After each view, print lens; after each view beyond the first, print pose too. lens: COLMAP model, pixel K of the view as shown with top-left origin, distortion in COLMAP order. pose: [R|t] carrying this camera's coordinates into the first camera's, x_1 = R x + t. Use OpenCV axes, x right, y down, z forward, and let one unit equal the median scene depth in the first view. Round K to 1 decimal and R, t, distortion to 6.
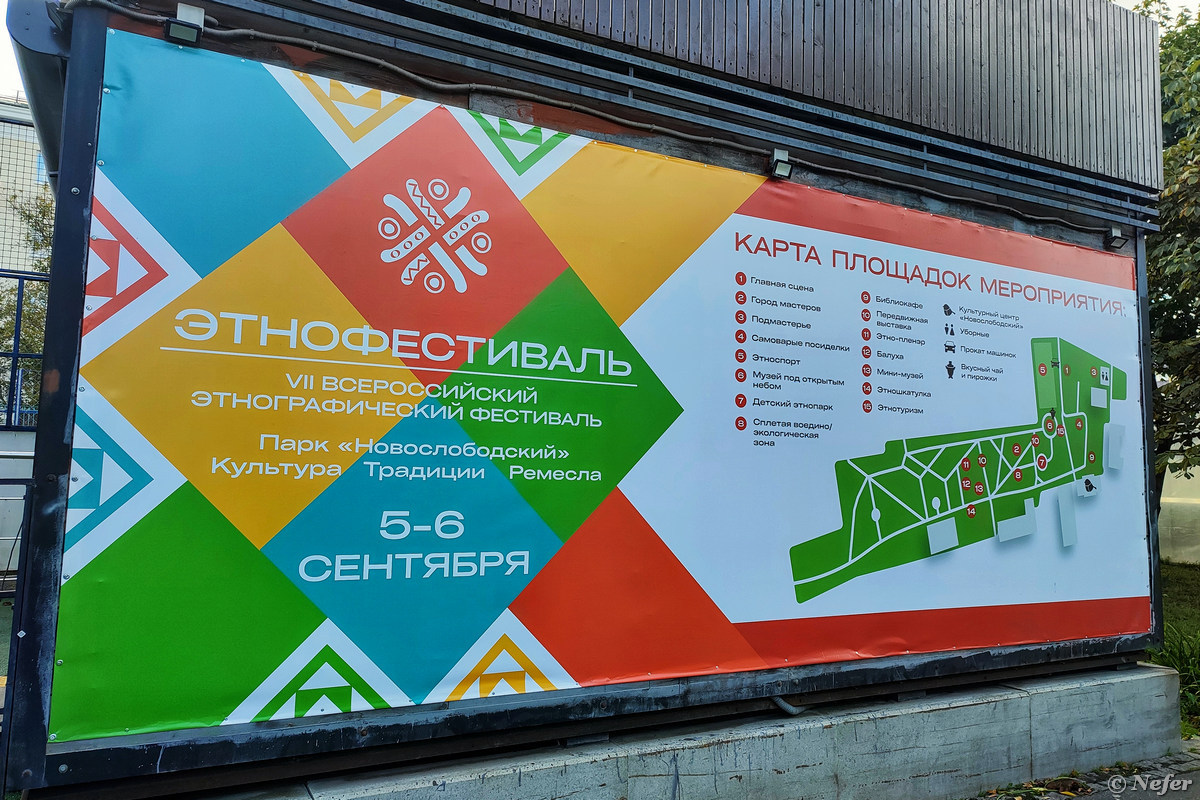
lens RADIAL K [[857.9, 0, 601.5], [0, 857.9, 400.4], [0, 0, 1]] dist [0.010288, 0.010370]
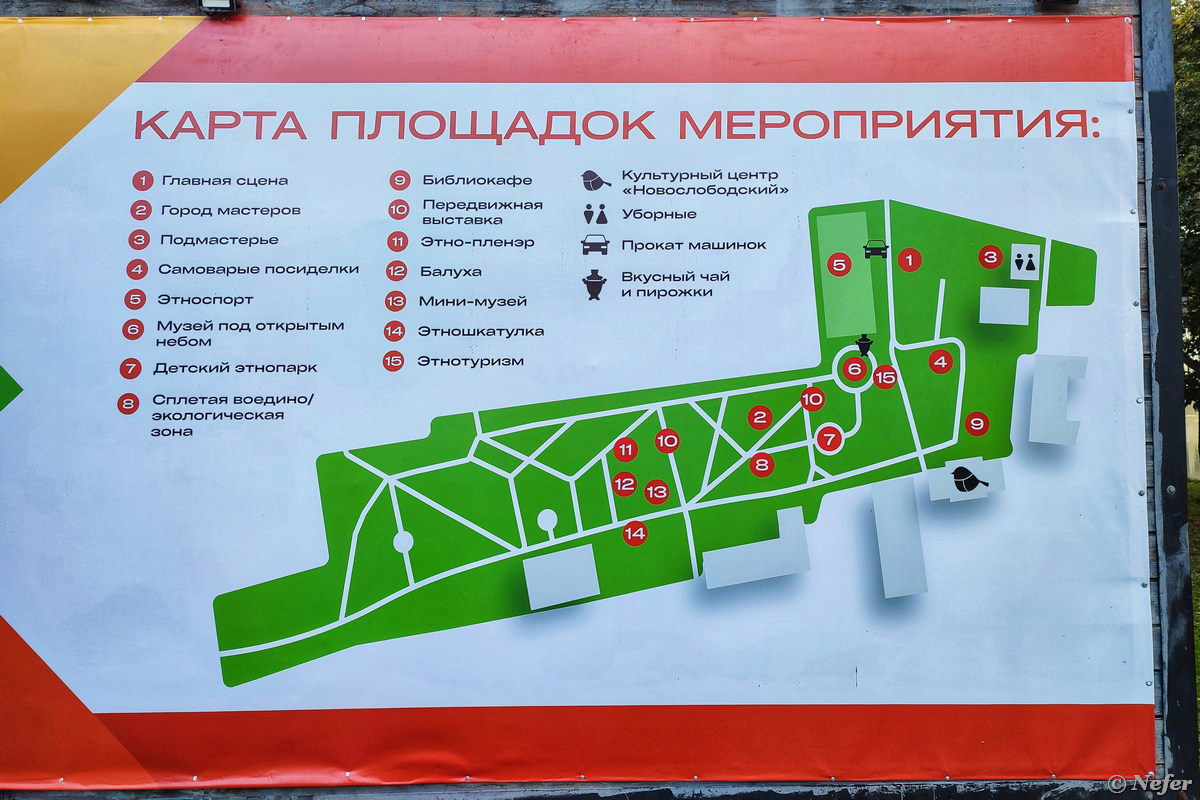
lens RADIAL K [[857.9, 0, 599.7], [0, 857.9, 394.1], [0, 0, 1]] dist [0.010288, 0.010370]
pose [[0.894410, -0.056075, -0.443719, 0.661824], [0.066330, 0.997769, 0.007609, 0.032992], [0.442303, -0.036237, 0.896134, 0.493938]]
